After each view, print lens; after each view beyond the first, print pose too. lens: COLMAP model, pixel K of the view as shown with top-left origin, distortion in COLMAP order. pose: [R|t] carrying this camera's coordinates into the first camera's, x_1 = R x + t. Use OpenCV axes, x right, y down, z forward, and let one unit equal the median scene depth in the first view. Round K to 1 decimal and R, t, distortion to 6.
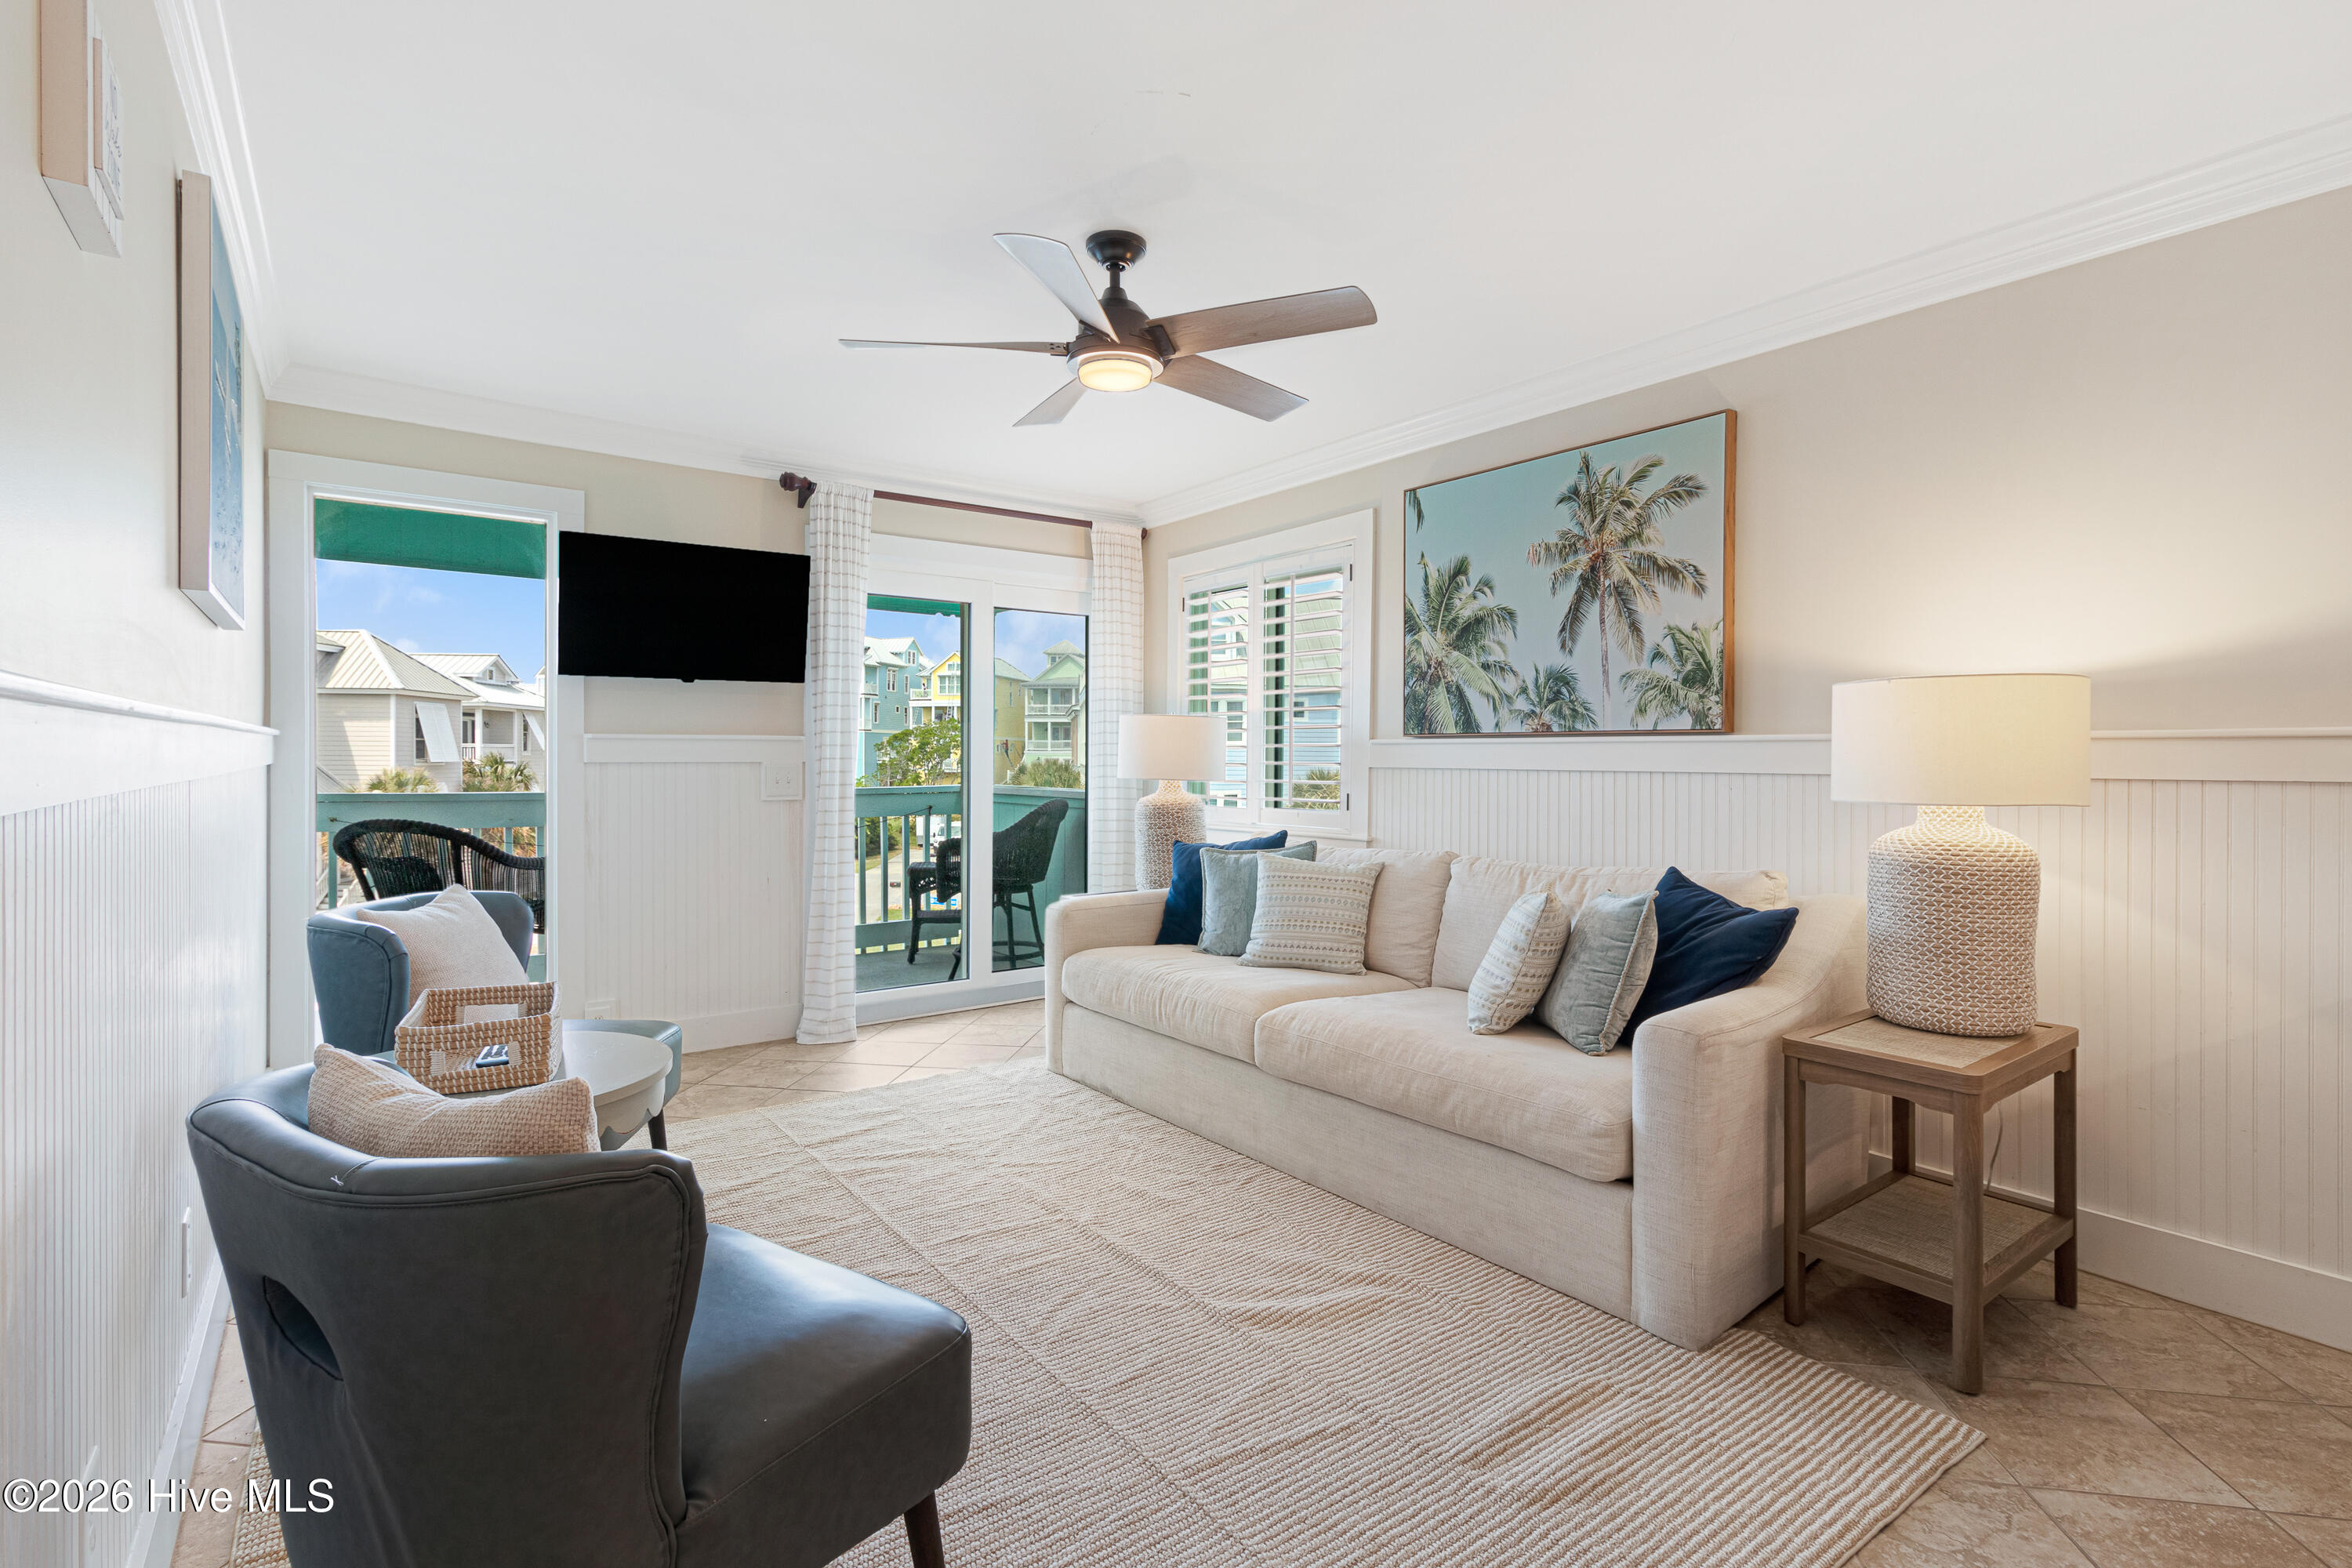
lens RADIAL K [[1108.4, 0, 1180.5], [0, 1108.4, 758.8], [0, 0, 1]] dist [0.000851, 0.000494]
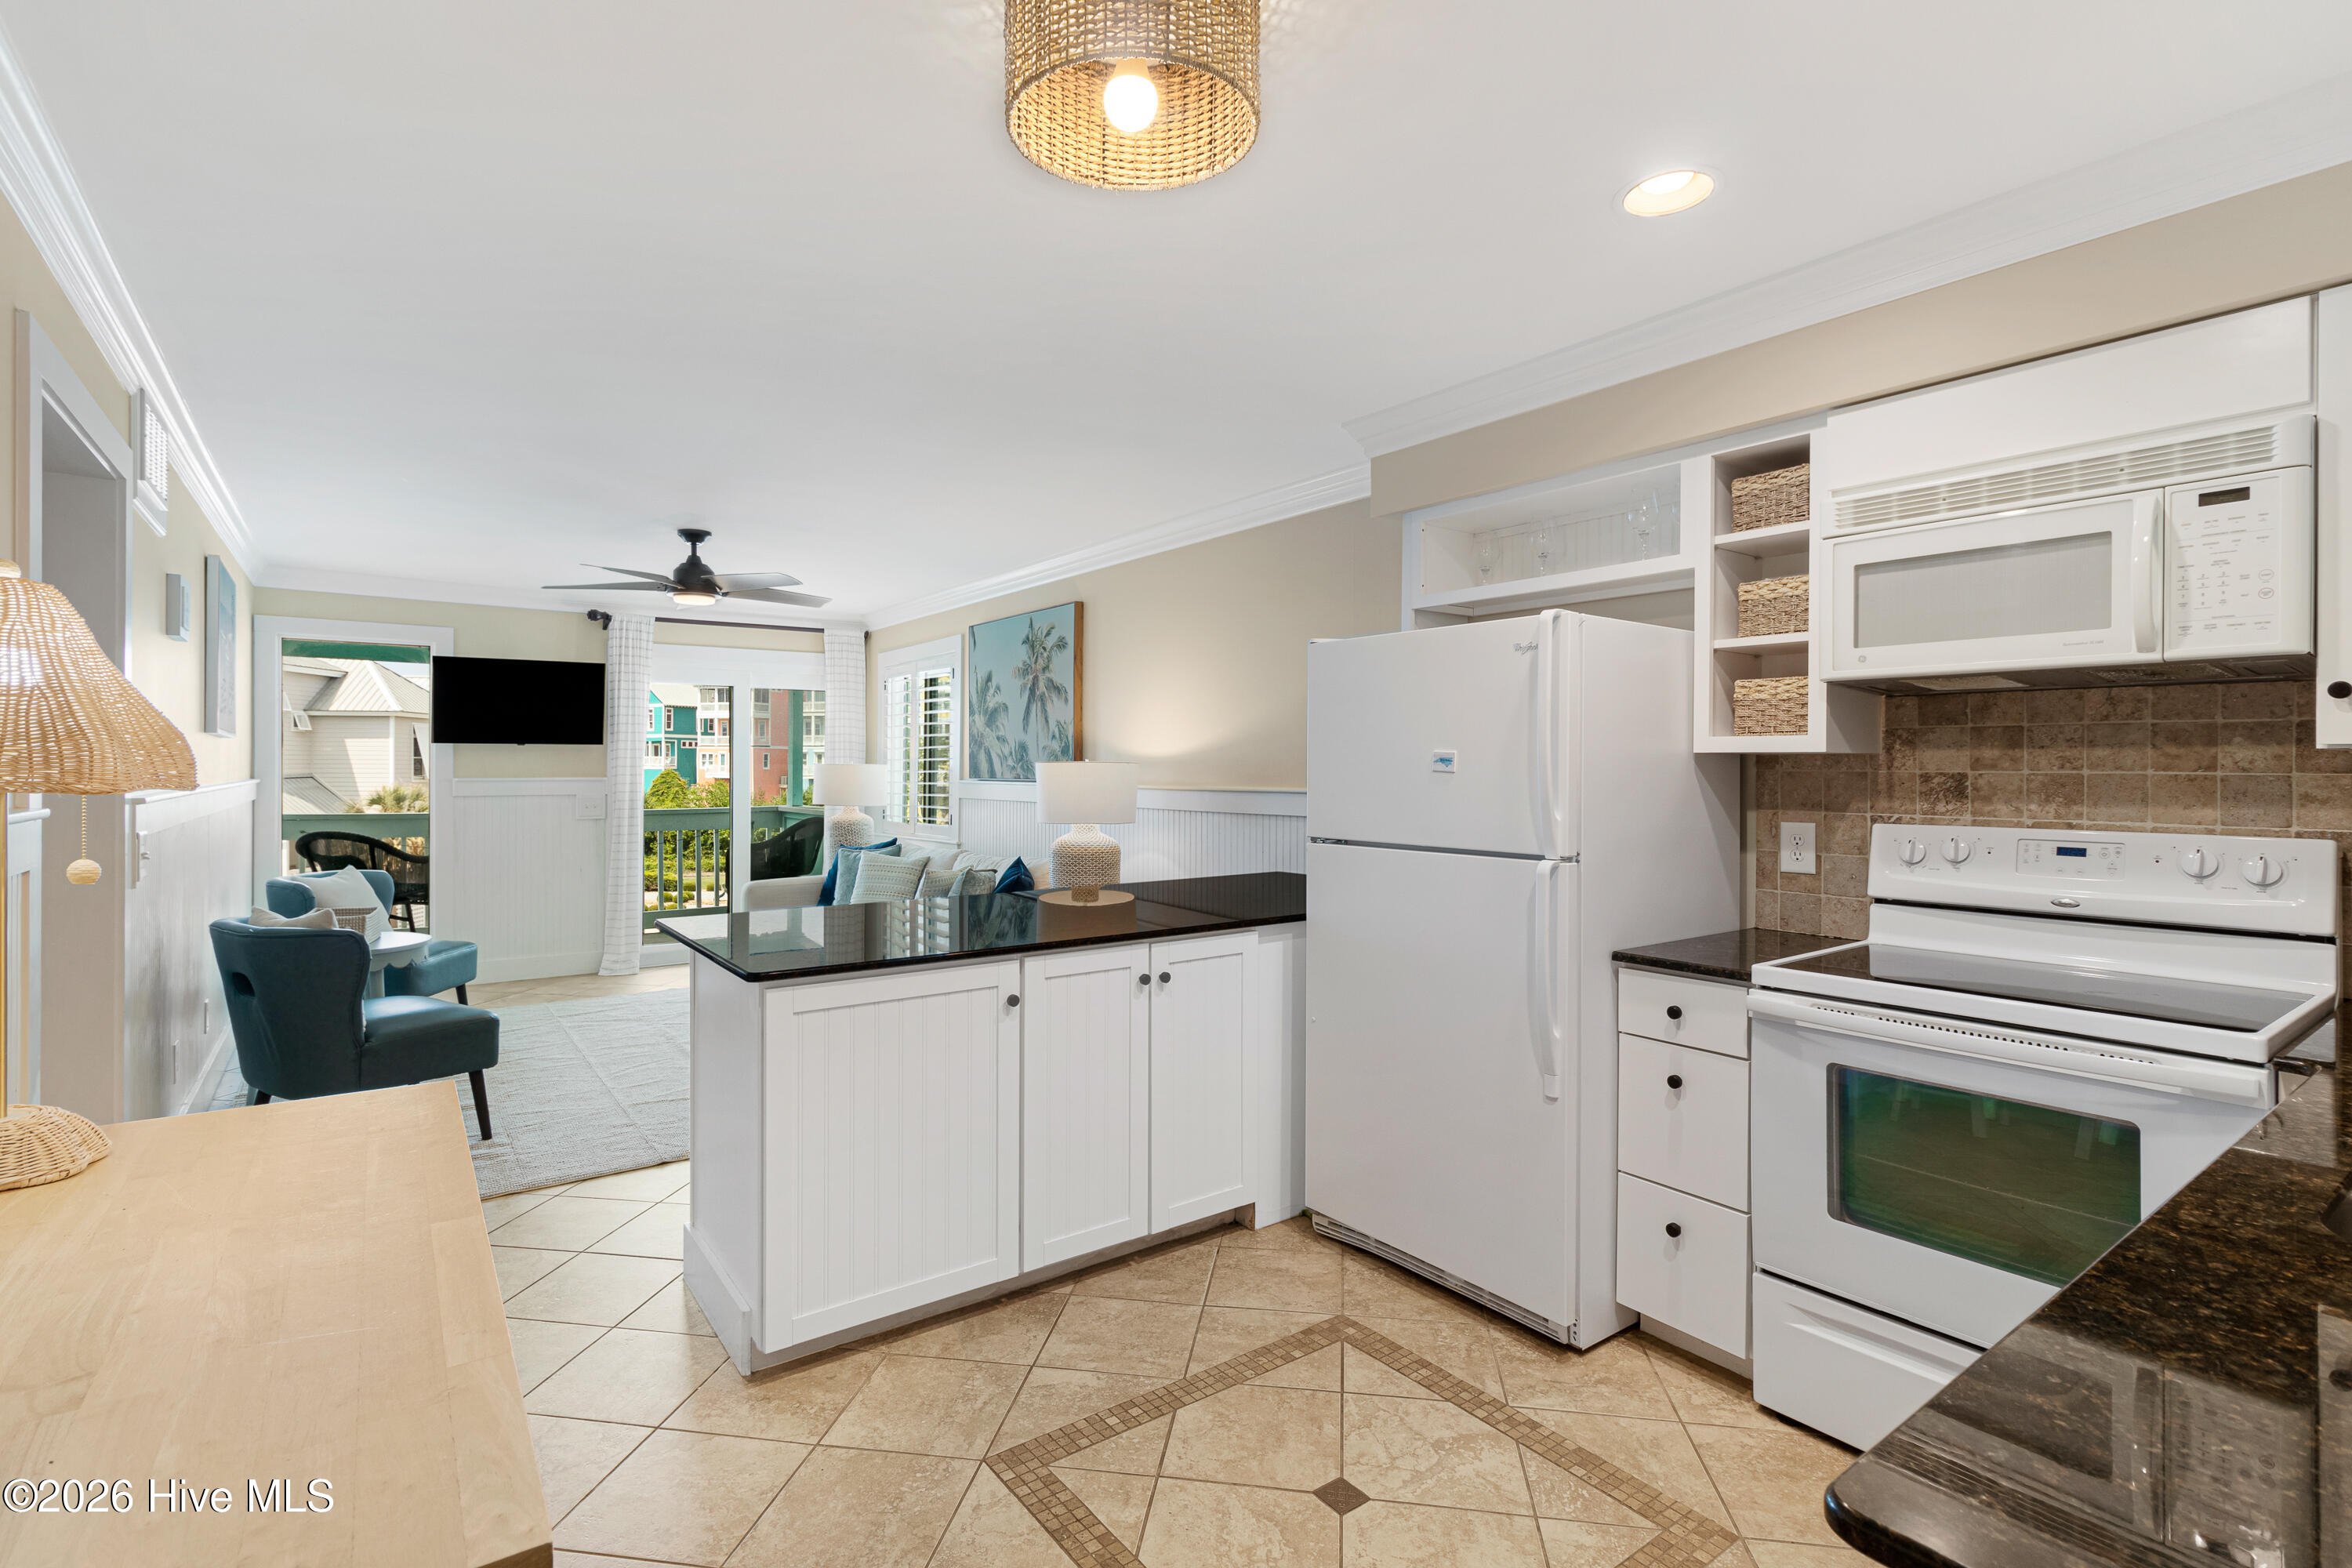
lens RADIAL K [[1074.4, 0, 1185.7], [0, 1074.4, 769.8], [0, 0, 1]] dist [0.000596, 0.000148]
pose [[0.999914, -0.001001, 0.013069, 0.559071], [0.001032, 0.999997, -0.002406, -0.033266], [-0.013067, 0.002420, 0.999912, -0.634771]]
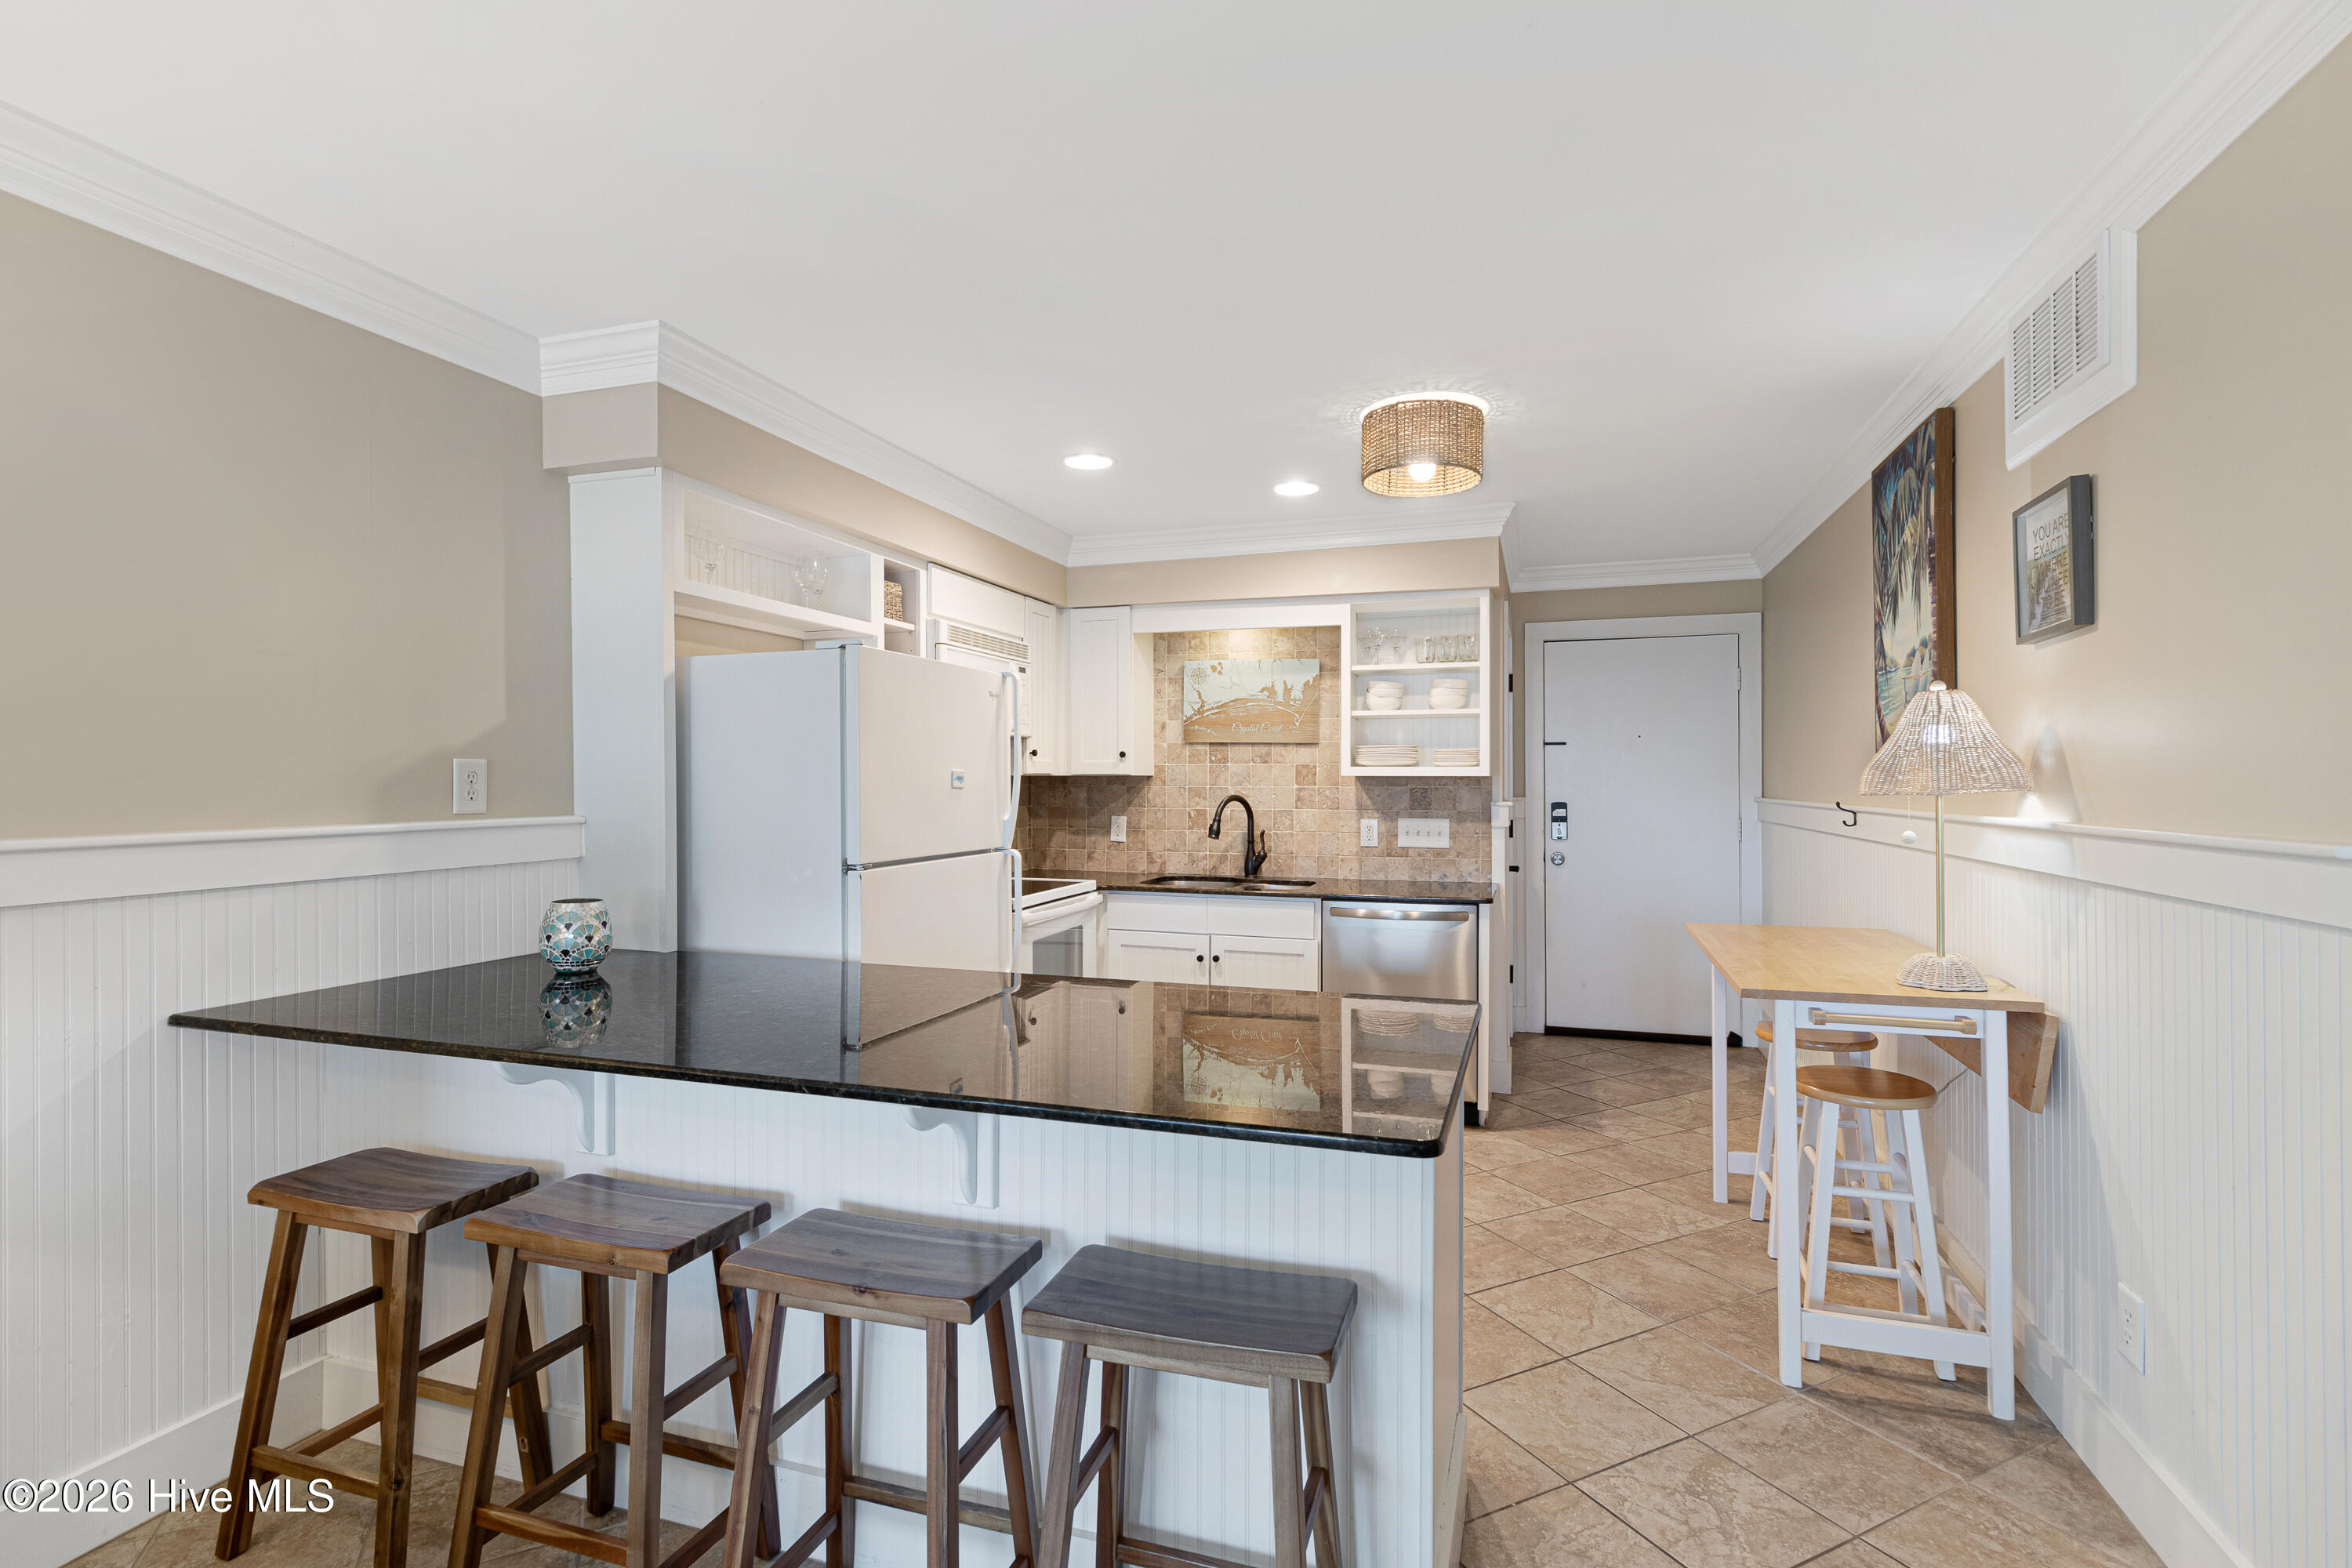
lens RADIAL K [[1100.9, 0, 1176.0], [0, 1100.9, 784.0], [0, 0, 1]] dist [0.001271, 0.000396]
pose [[-0.575925, -0.003241, 0.817496, -0.061417], [0.005746, 0.999951, 0.008012, -0.042678], [-0.817483, 0.009312, -0.575878, 0.435469]]
